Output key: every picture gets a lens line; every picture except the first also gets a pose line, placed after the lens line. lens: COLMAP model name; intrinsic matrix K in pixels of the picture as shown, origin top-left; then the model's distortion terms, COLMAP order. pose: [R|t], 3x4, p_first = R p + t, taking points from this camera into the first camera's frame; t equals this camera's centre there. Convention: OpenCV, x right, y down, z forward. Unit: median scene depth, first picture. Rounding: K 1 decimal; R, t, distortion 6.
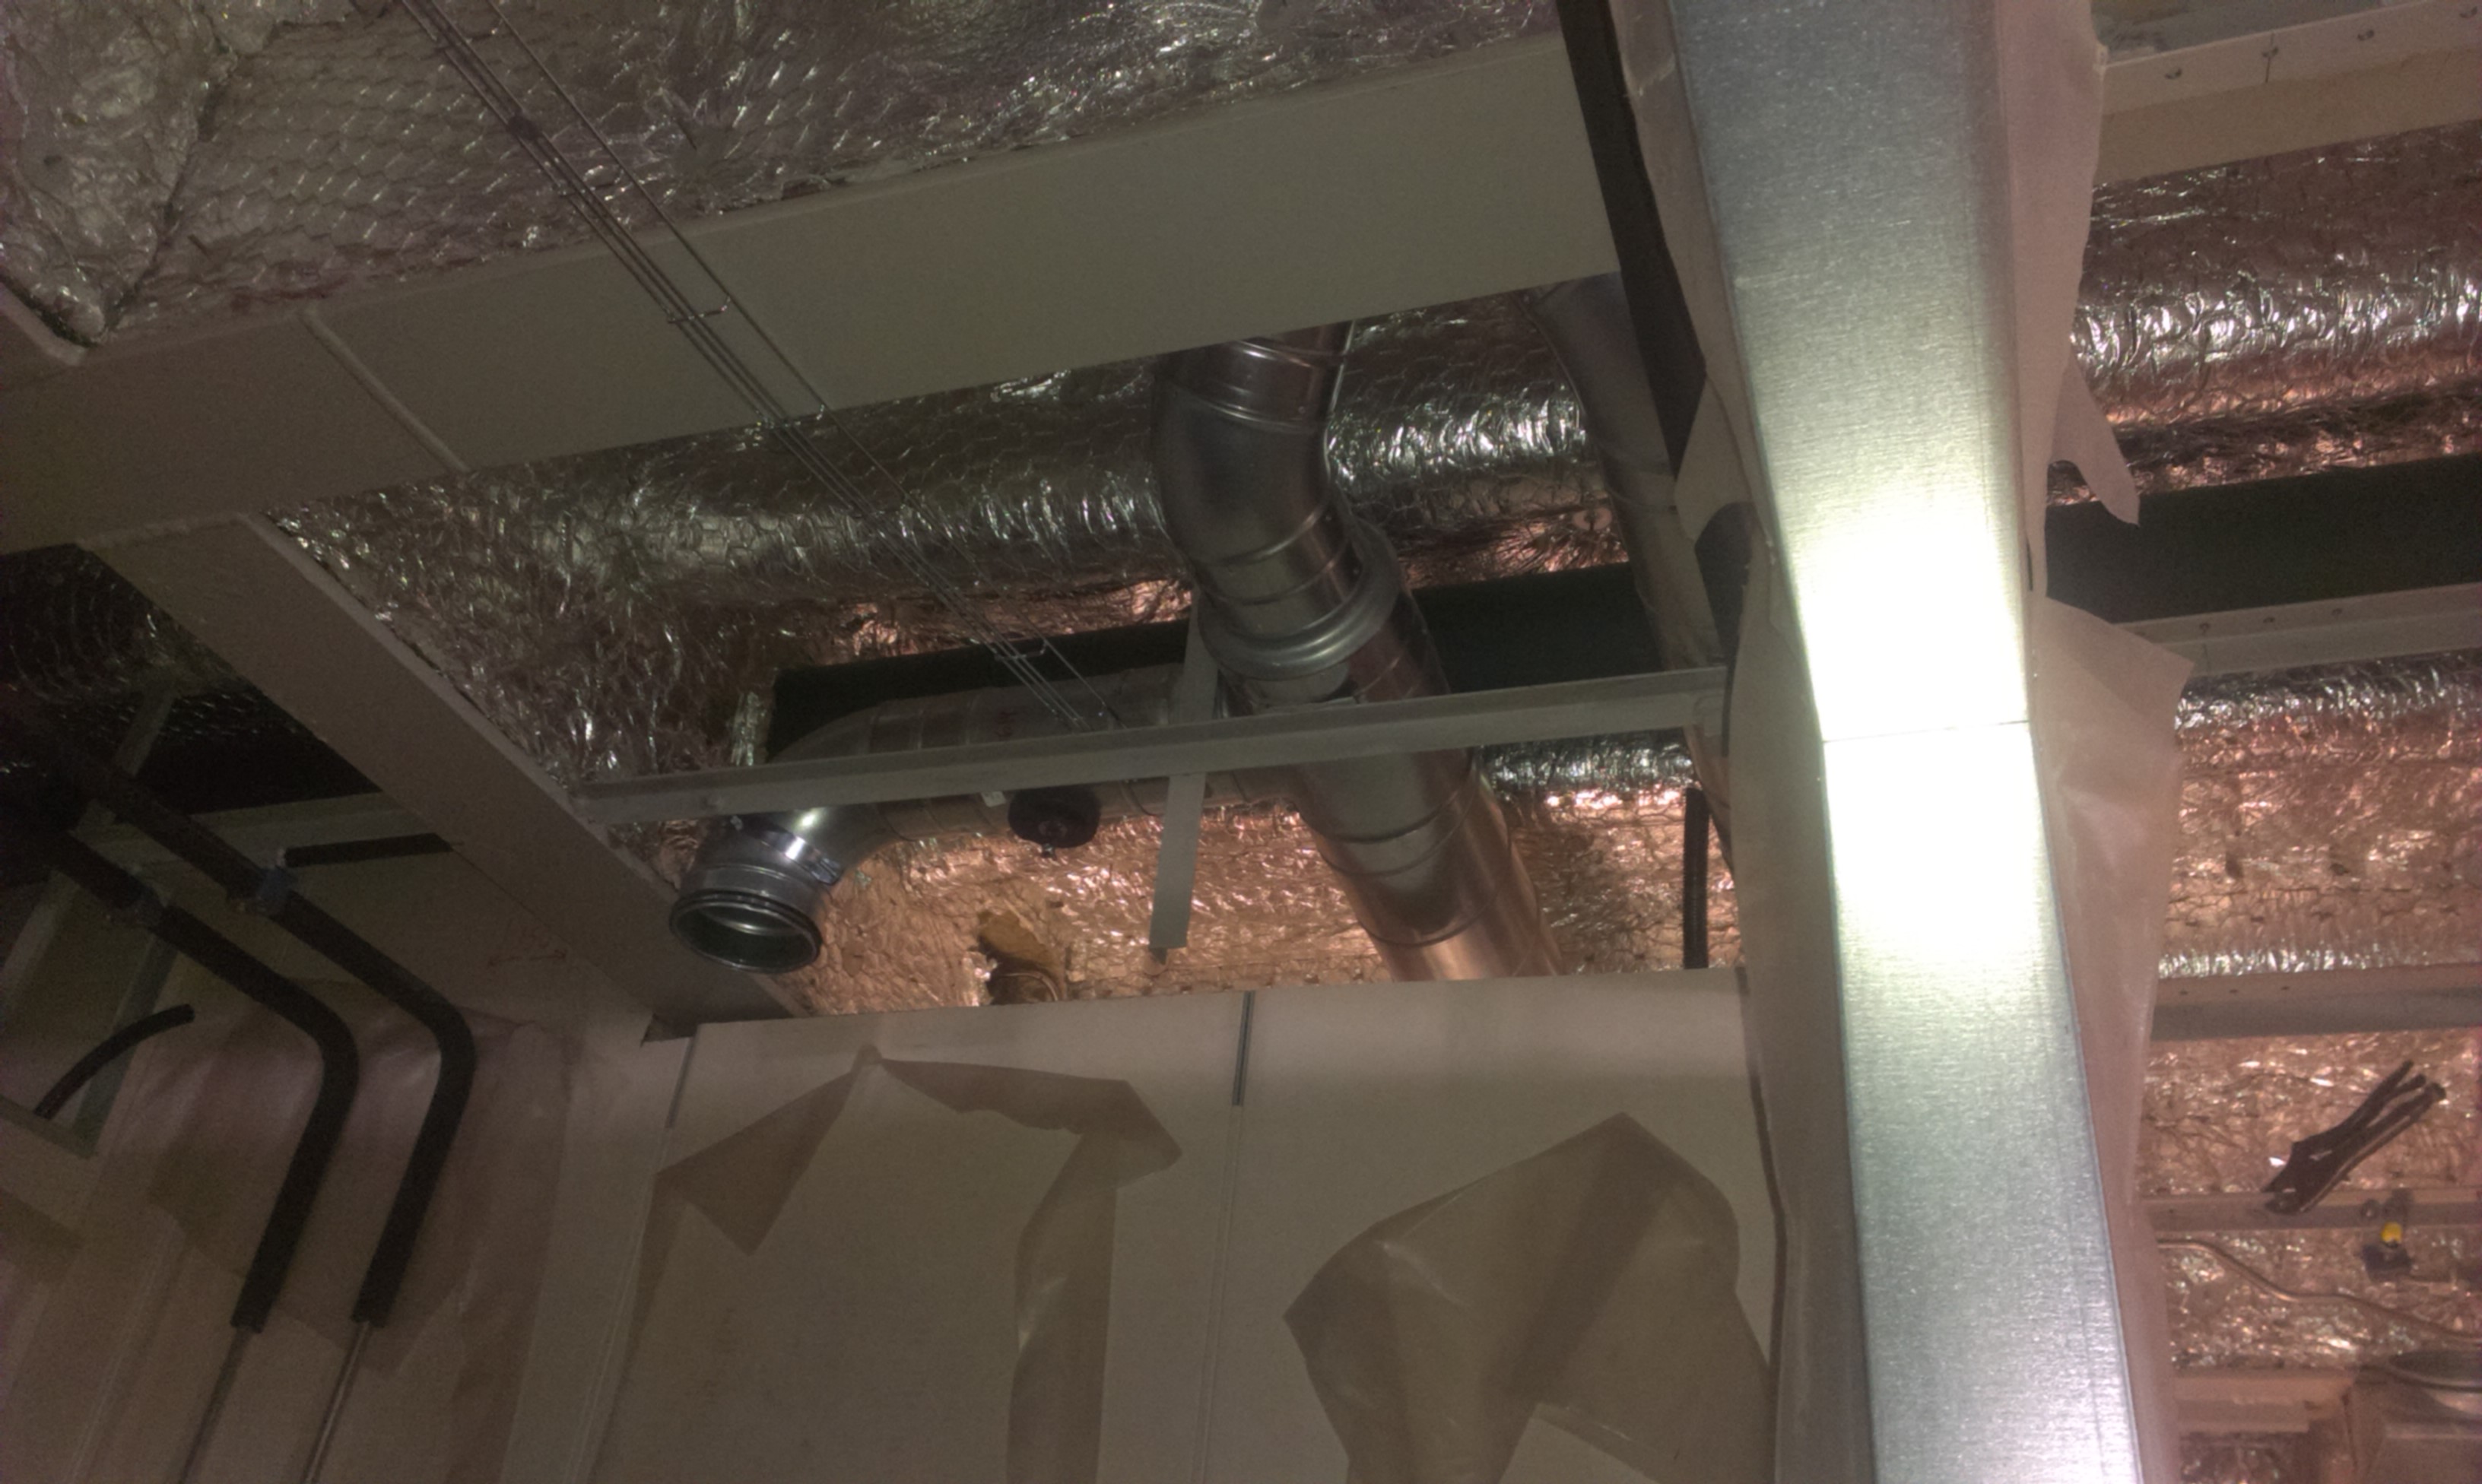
lens RADIAL K [[1982.9, 0, 1232.5], [0, 1982.9, 708.8], [0, 0, 1]] dist [0.108454, -0.161162]
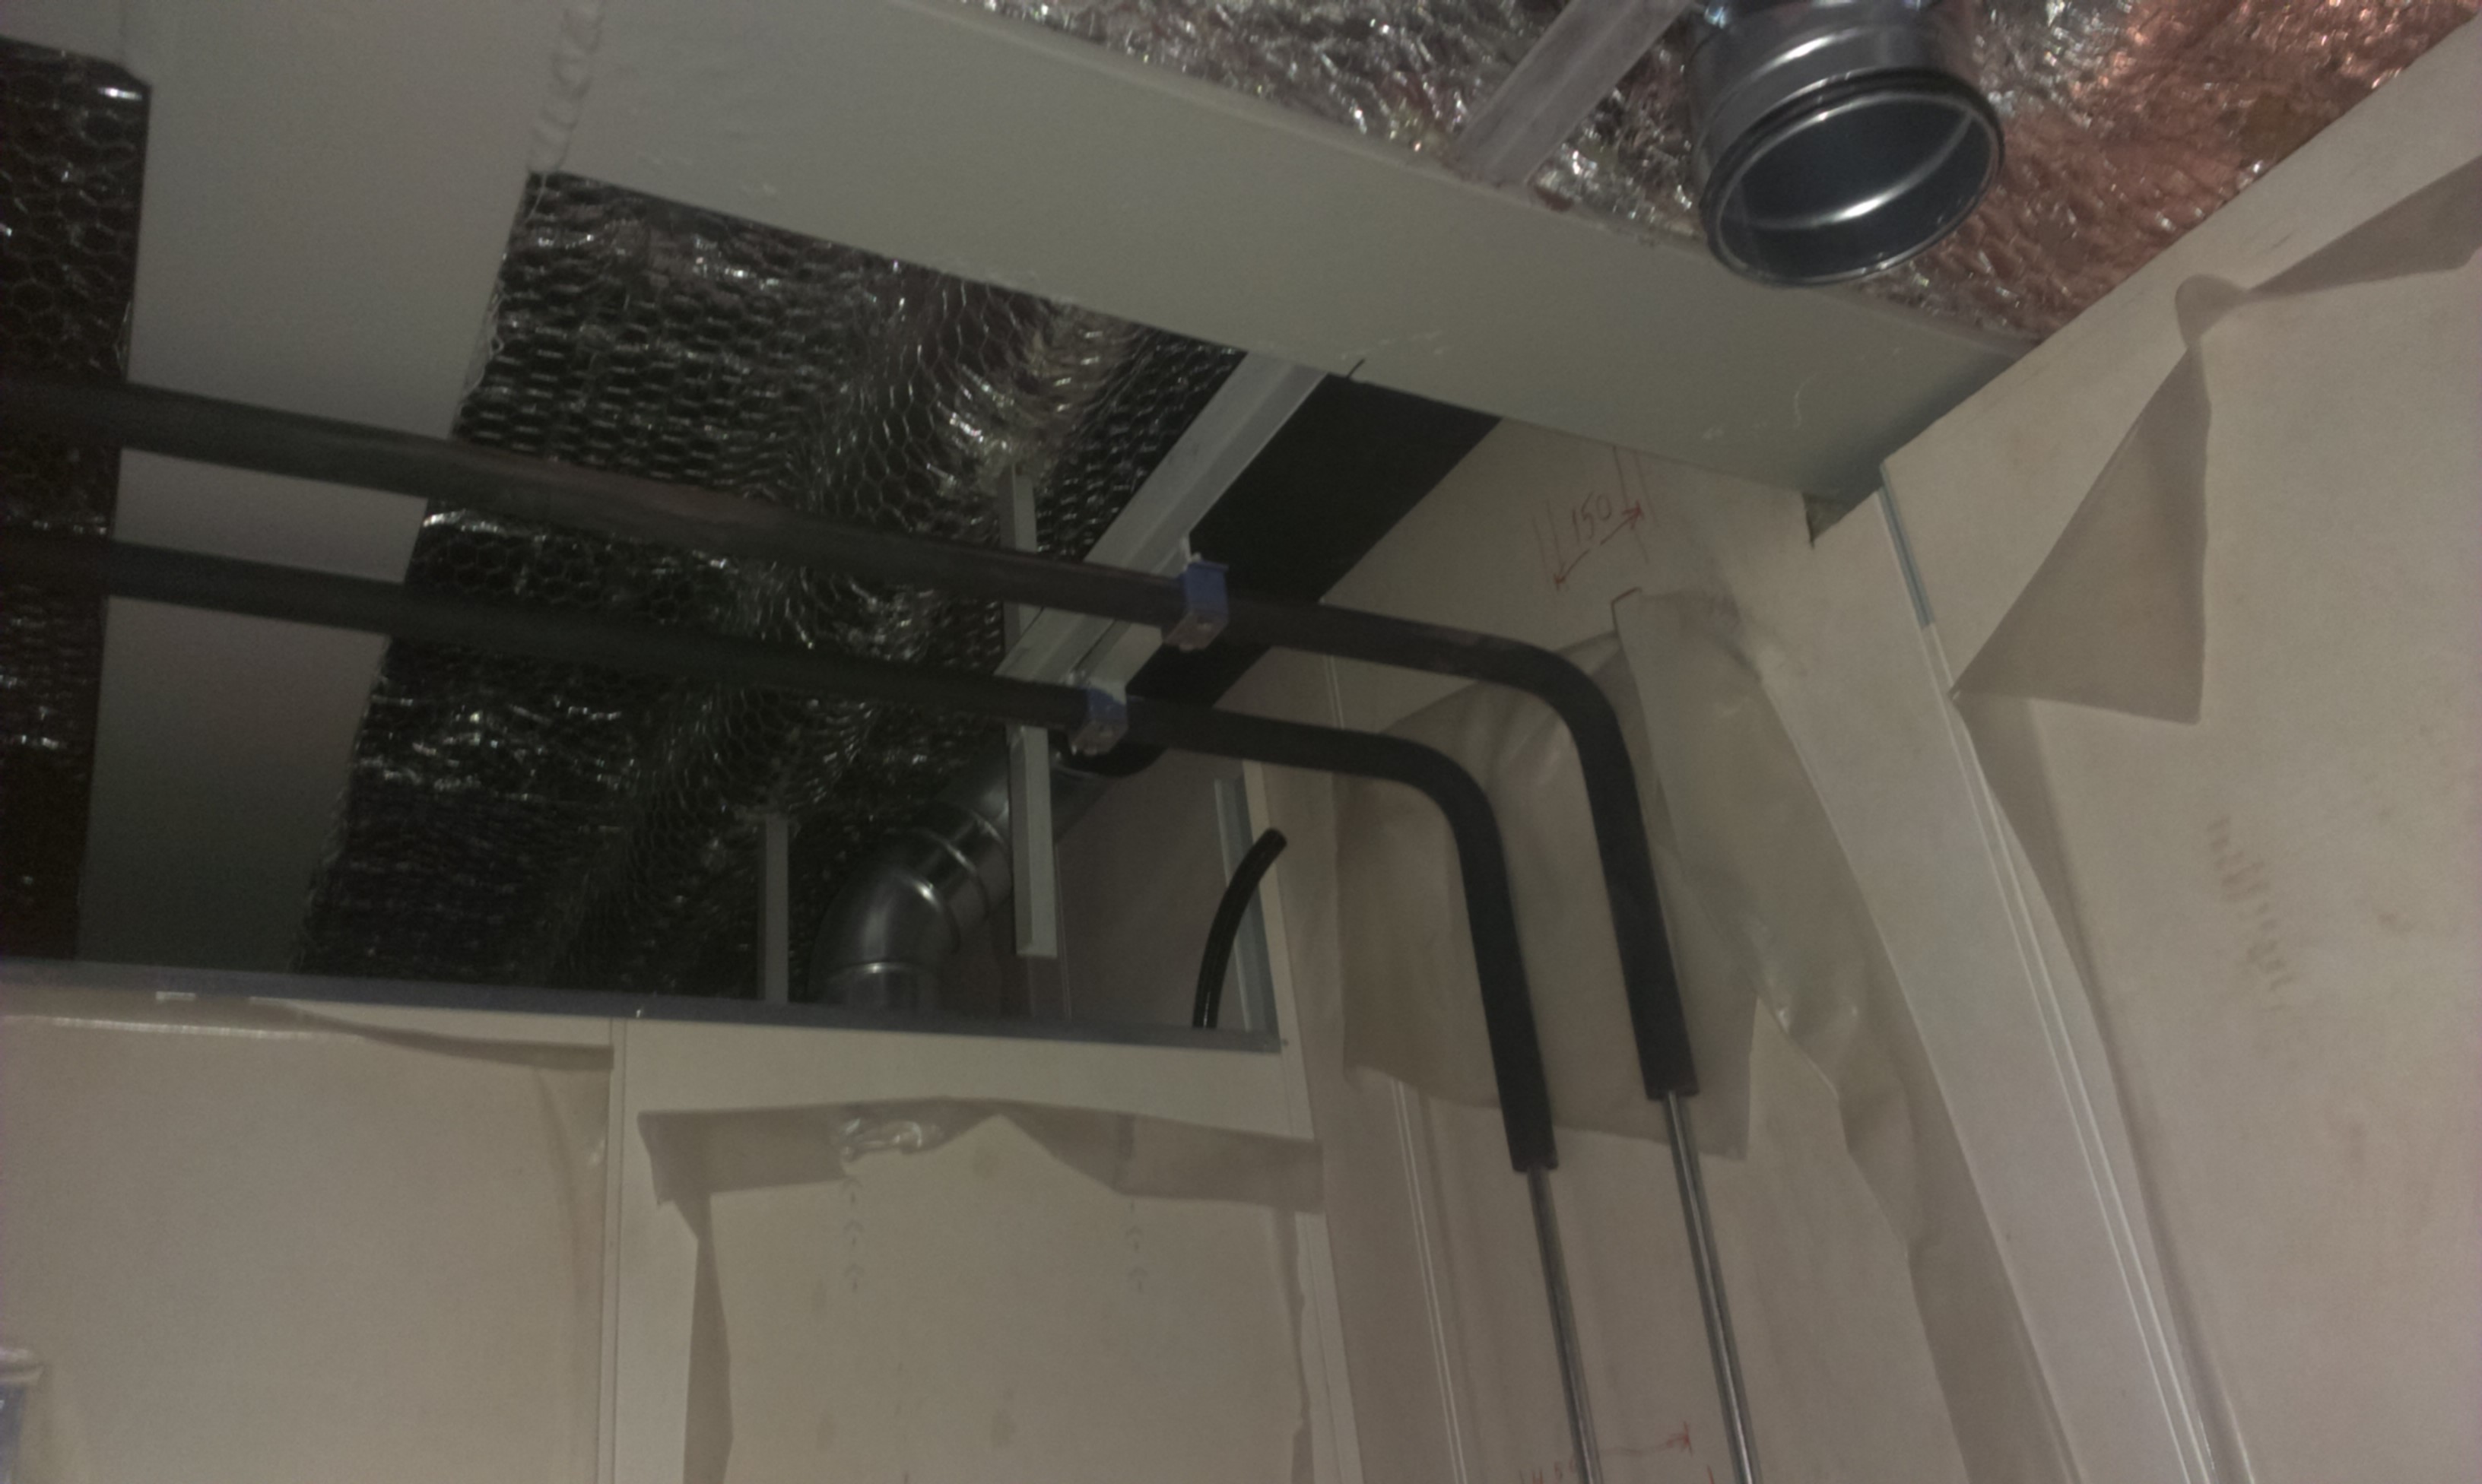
lens RADIAL K [[1982.9, 0, 1232.5], [0, 1982.9, 708.8], [0, 0, 1]] dist [0.108454, -0.161162]
pose [[0.724549, -0.468511, -0.505496, -0.139881], [0.526037, 0.849796, -0.033630, 0.137791], [0.445325, -0.241543, 0.862173, 0.390811]]
